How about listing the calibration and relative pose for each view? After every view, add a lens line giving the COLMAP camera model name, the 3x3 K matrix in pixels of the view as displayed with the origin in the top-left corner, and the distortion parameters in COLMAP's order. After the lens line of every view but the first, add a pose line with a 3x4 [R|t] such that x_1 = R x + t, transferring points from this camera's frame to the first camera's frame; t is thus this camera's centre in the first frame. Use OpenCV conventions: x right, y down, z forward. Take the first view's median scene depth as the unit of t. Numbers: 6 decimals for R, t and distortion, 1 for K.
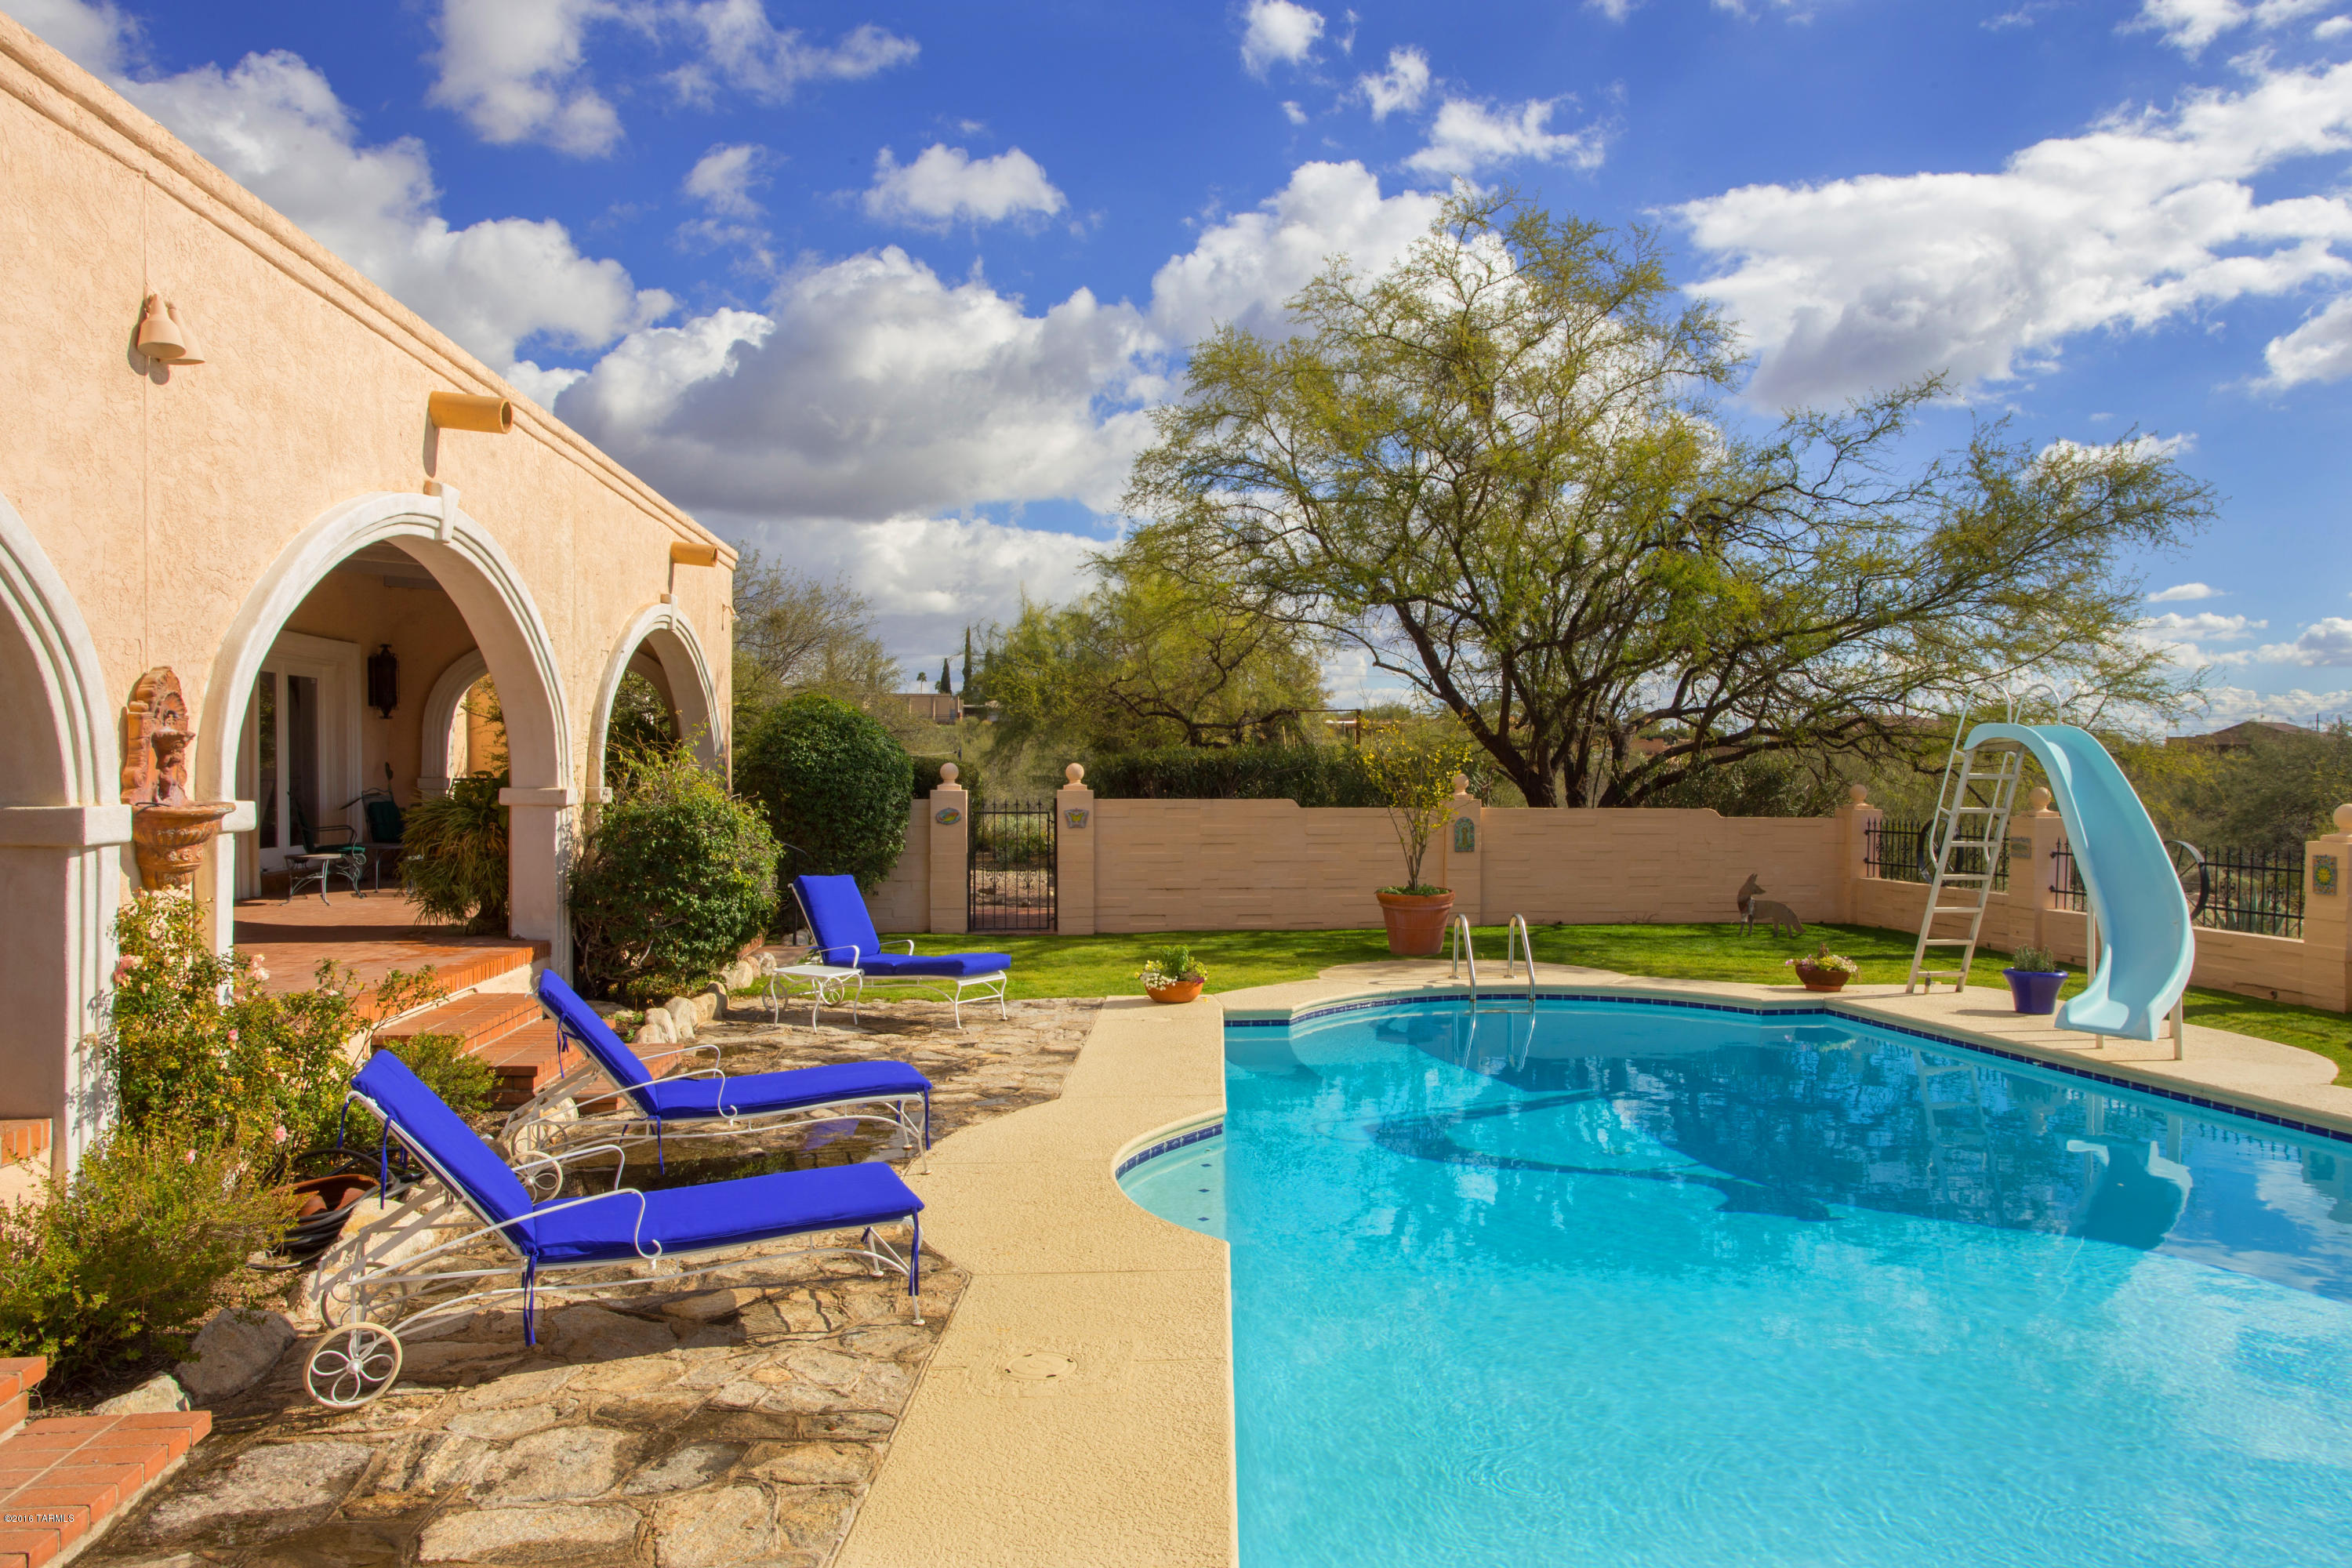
lens RADIAL K [[1667.7, 0, 1177.4], [0, 1667.7, 789.2], [0, 0, 1]] dist [-0.002836, 0.000736]
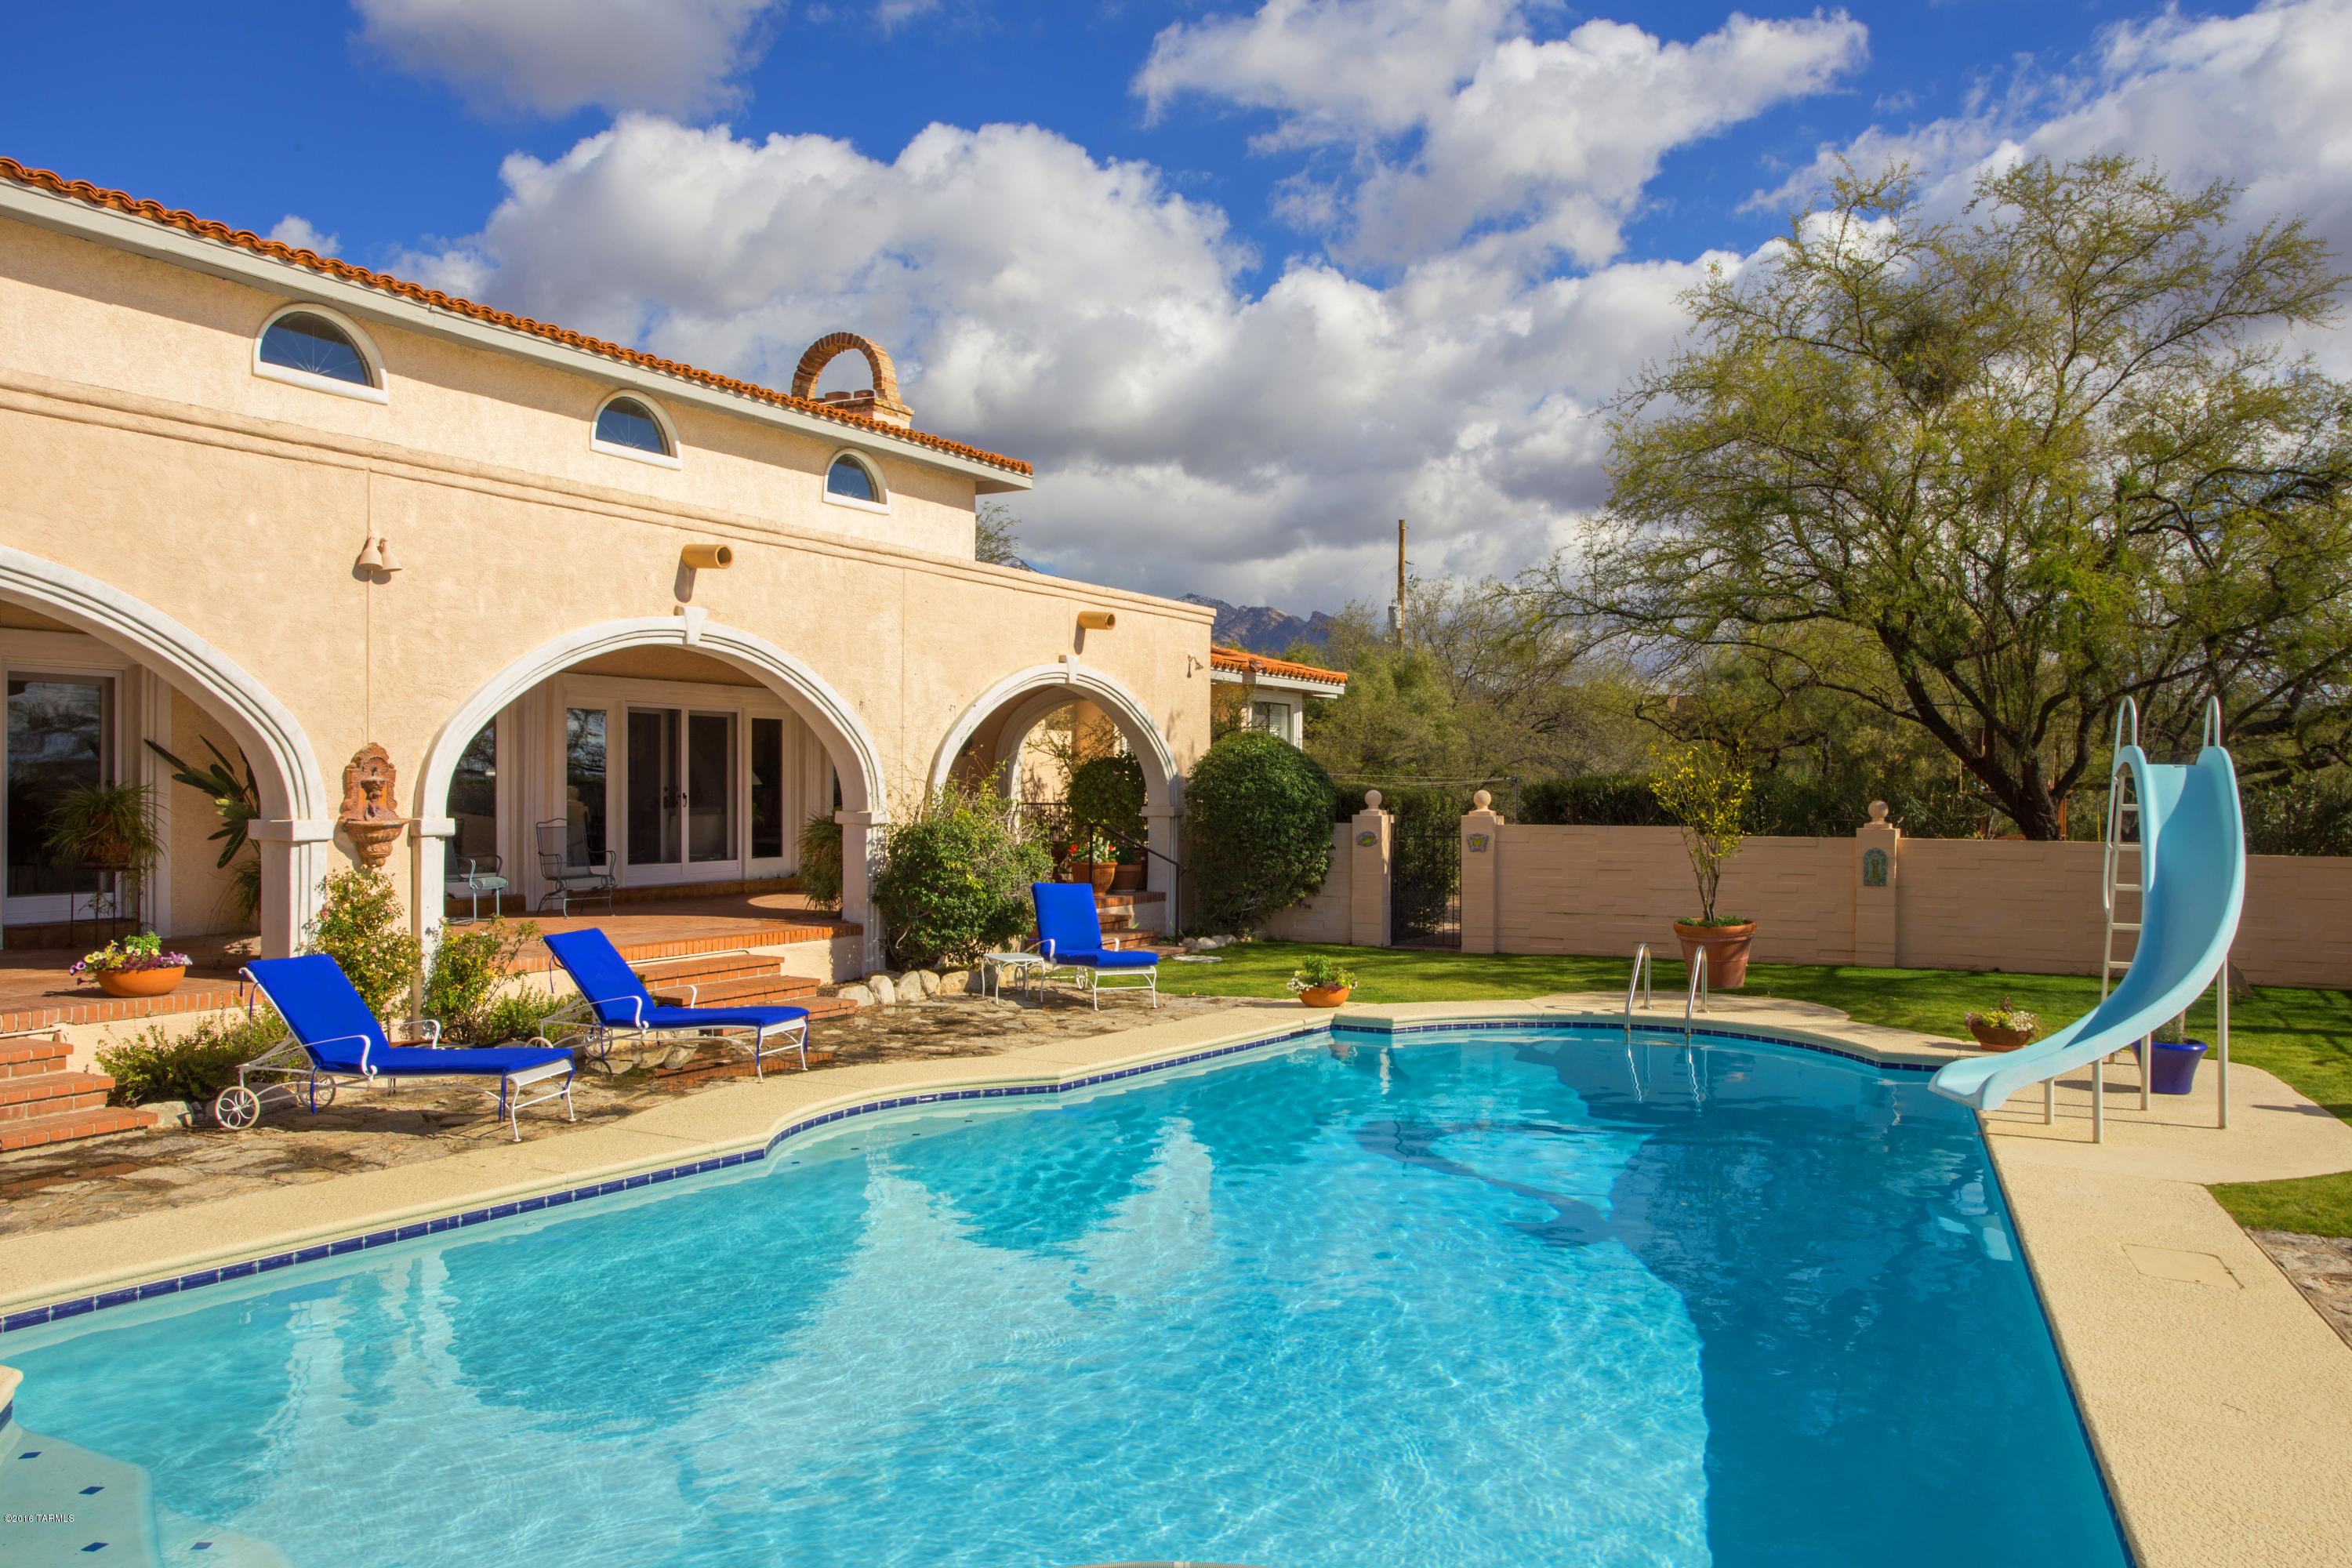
lens RADIAL K [[1754.9, 0, 1173.3], [0, 1754.9, 781.4], [0, 0, 1]] dist [-0.005243, 0.001438]
pose [[0.809059, -0.005082, -0.587706, 0.648230], [-0.005211, 0.999861, -0.015819, -0.003825], [0.587704, 0.015861, 0.808920, -0.007801]]
